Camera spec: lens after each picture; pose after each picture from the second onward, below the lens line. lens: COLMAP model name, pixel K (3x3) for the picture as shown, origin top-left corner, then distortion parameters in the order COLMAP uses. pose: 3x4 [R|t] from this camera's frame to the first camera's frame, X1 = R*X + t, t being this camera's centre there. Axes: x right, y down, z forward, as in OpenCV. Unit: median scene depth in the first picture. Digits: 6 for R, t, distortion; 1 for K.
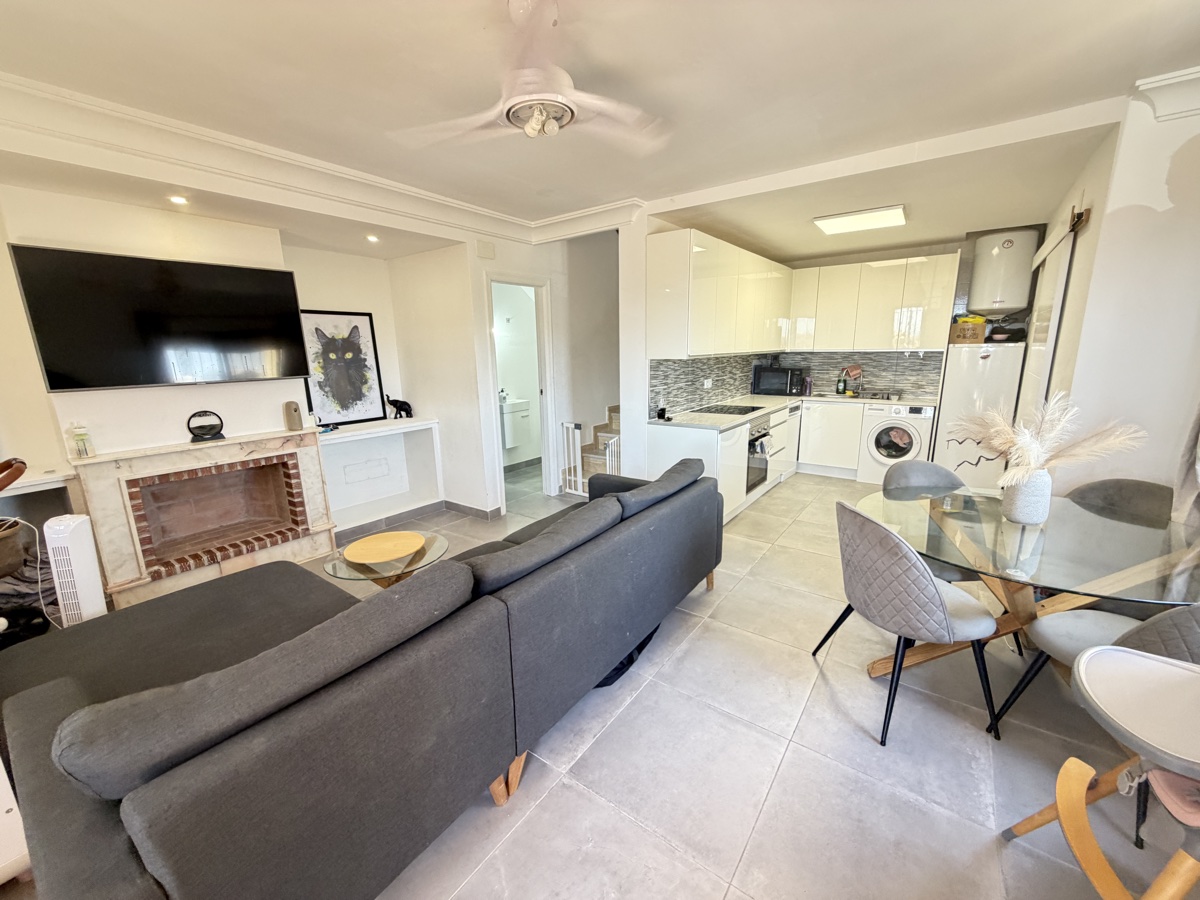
lens RADIAL K [[476.4, 0, 597.4], [0, 476.4, 452.3], [0, 0, 1]] dist [-0.001671, -0.000500]
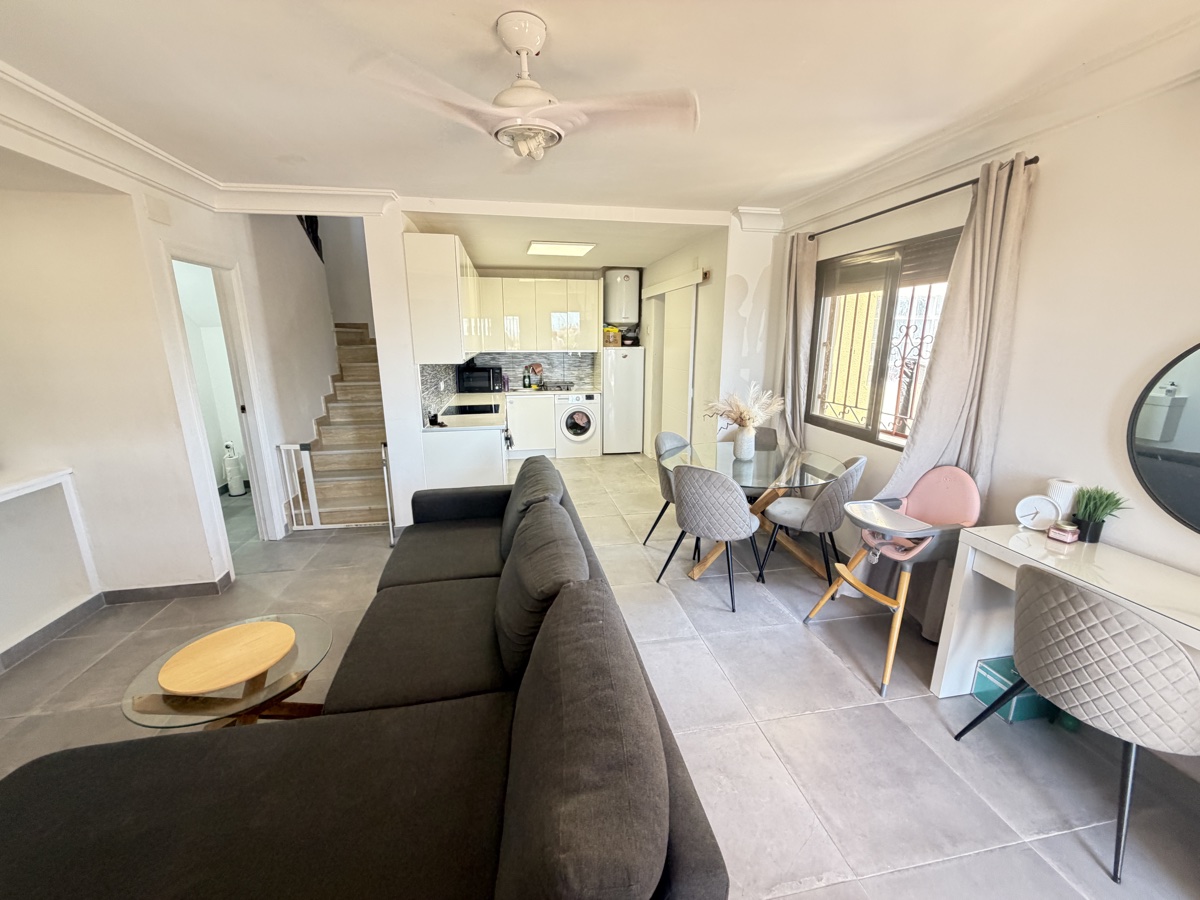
lens RADIAL K [[476.4, 0, 597.4], [0, 476.4, 452.3], [0, 0, 1]] dist [-0.001671, -0.000500]
pose [[0.683882, -0.154958, 0.712947, -0.288775], [0.146089, 0.986479, 0.074277, -0.033597], [-0.714817, 0.053358, 0.697273, 0.075668]]
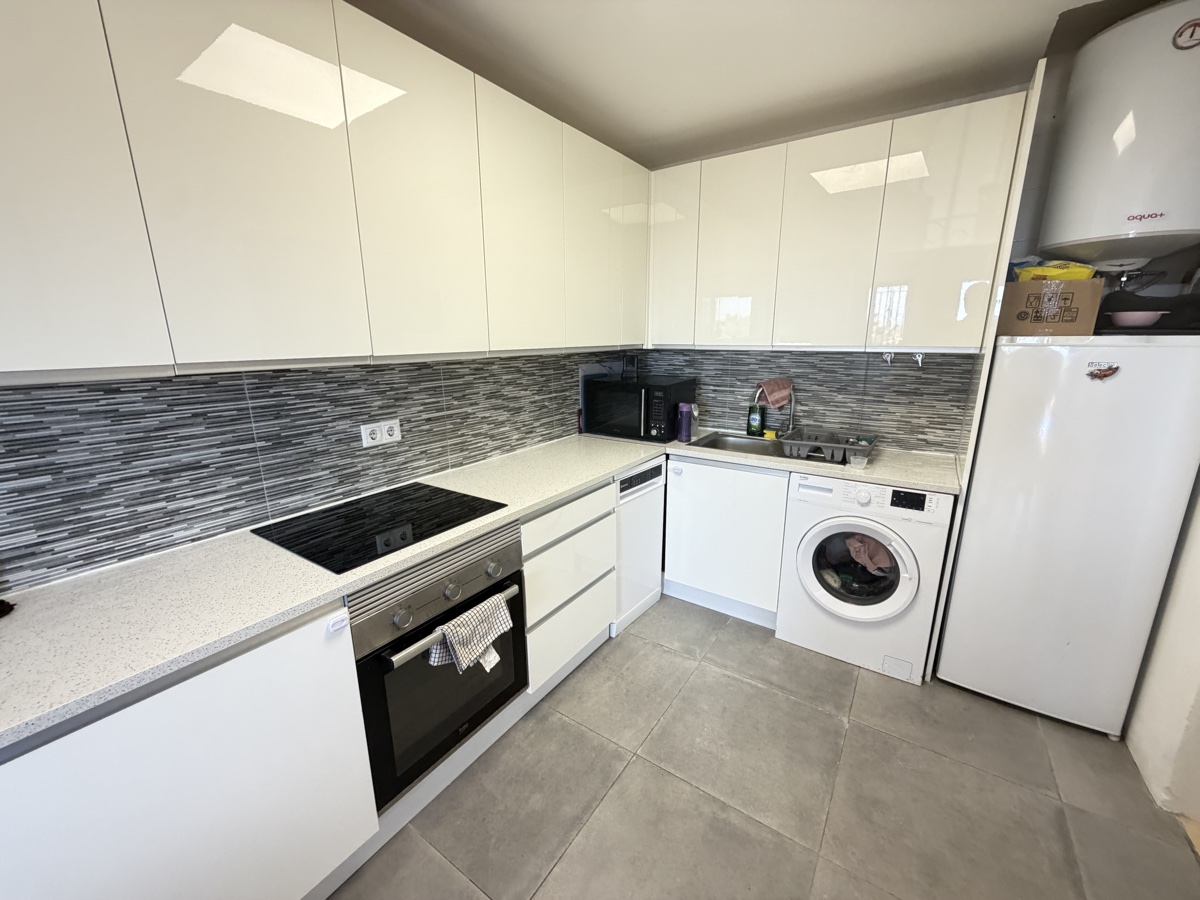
lens RADIAL K [[476.4, 0, 597.4], [0, 476.4, 452.3], [0, 0, 1]] dist [-0.001671, -0.000500]
pose [[0.999345, 0.001608, 0.036150, 0.403415], [-0.002383, 0.999768, 0.021426, -0.140990], [-0.036108, -0.021498, 0.999117, 0.626090]]
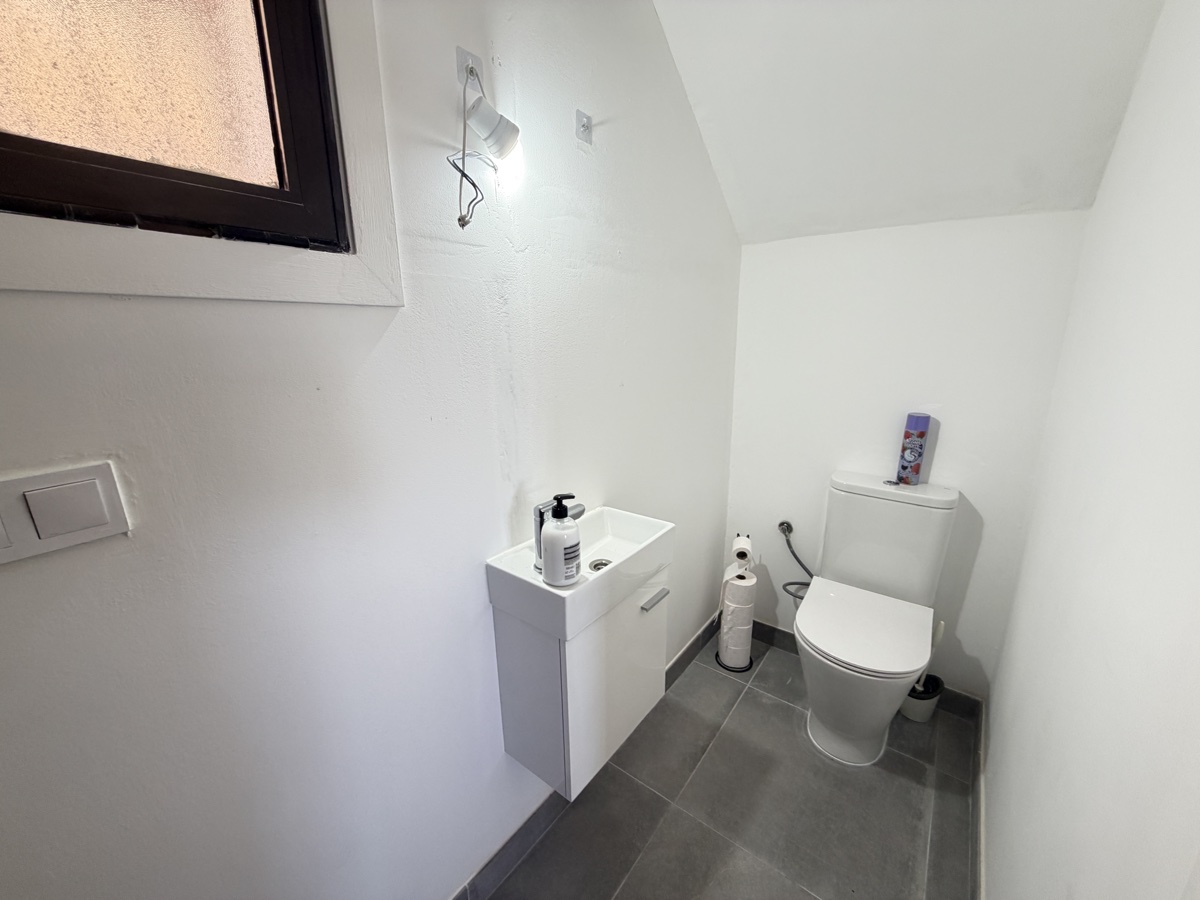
lens RADIAL K [[476.4, 0, 597.4], [0, 476.4, 452.3], [0, 0, 1]] dist [-0.001671, -0.000500]
pose [[0.999803, 0.011175, -0.016424, -0.214427], [-0.010732, 0.999583, 0.026819, -0.181953], [0.016716, -0.026637, 0.999505, 0.968835]]
